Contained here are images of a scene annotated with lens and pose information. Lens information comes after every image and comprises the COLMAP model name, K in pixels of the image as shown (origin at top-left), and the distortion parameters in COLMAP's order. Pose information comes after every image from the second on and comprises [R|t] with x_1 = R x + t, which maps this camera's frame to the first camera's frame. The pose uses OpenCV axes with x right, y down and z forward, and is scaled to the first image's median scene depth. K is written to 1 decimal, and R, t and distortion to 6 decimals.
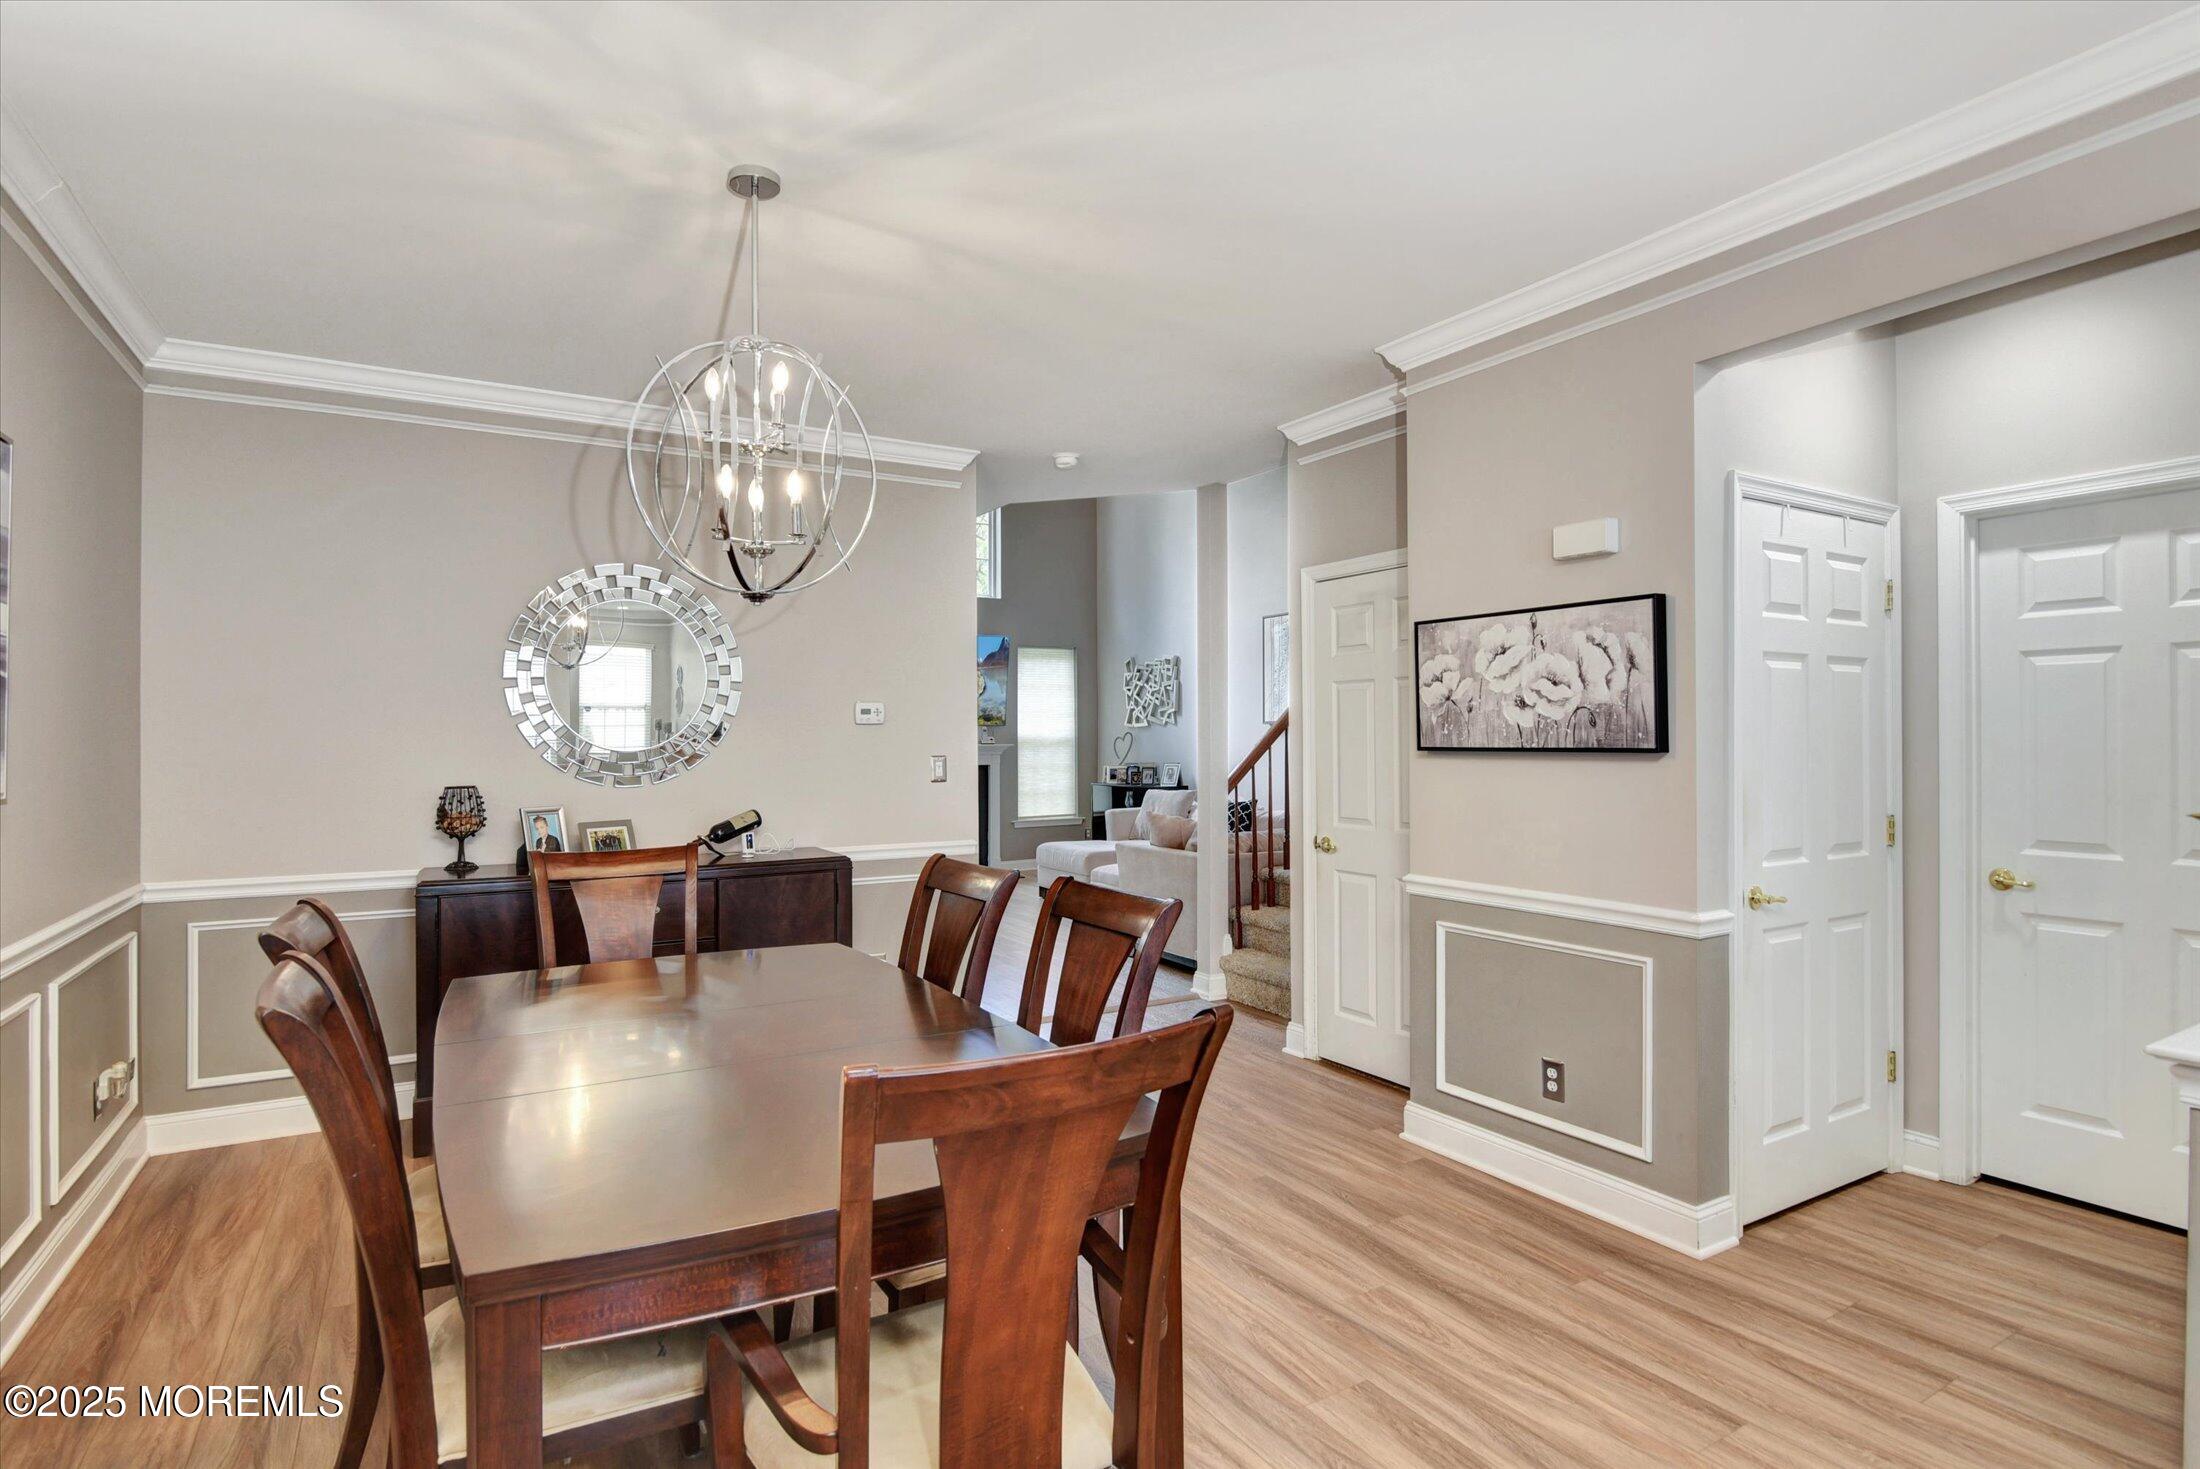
lens RADIAL K [[1126.9, 0, 1092.2], [0, 1126.9, 739.4], [0, 0, 1]] dist [-0.011959, -0.002377]
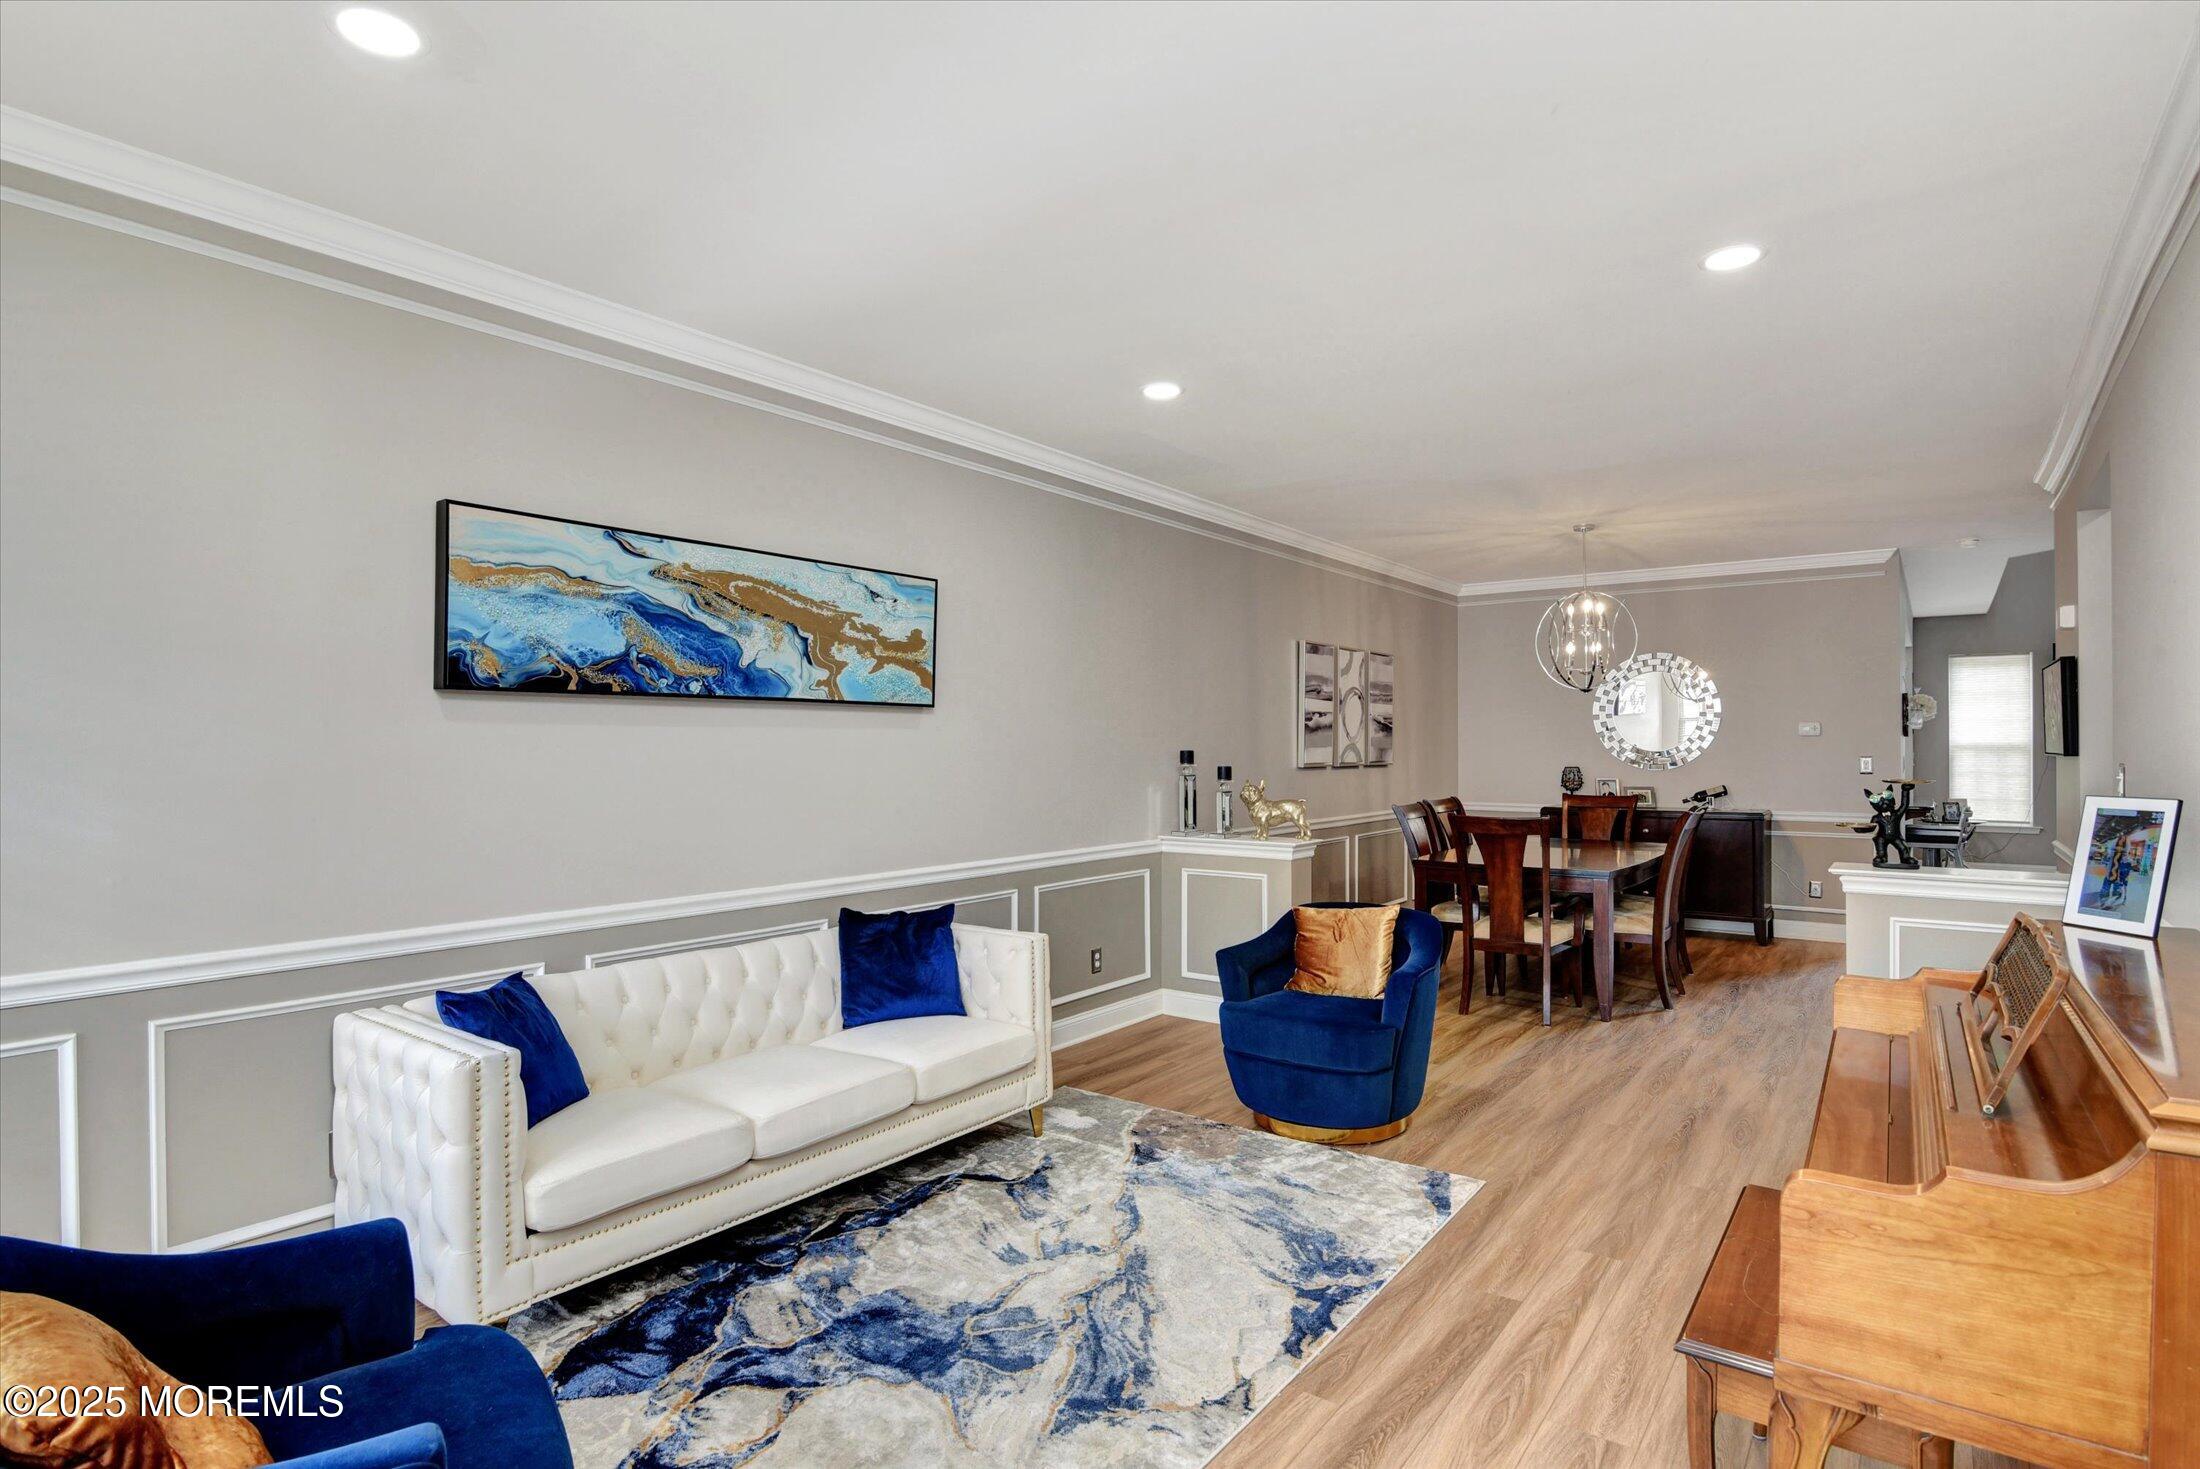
lens RADIAL K [[1126.9, 0, 1097.7], [0, 1126.9, 738.5], [0, 0, 1]] dist [-0.011959, -0.002377]
pose [[0.388394, -0.002561, -0.921490, 1.012922], [0.001003, 0.999997, -0.002356, -0.007985], [0.921493, -0.000009, 0.388395, -0.633053]]
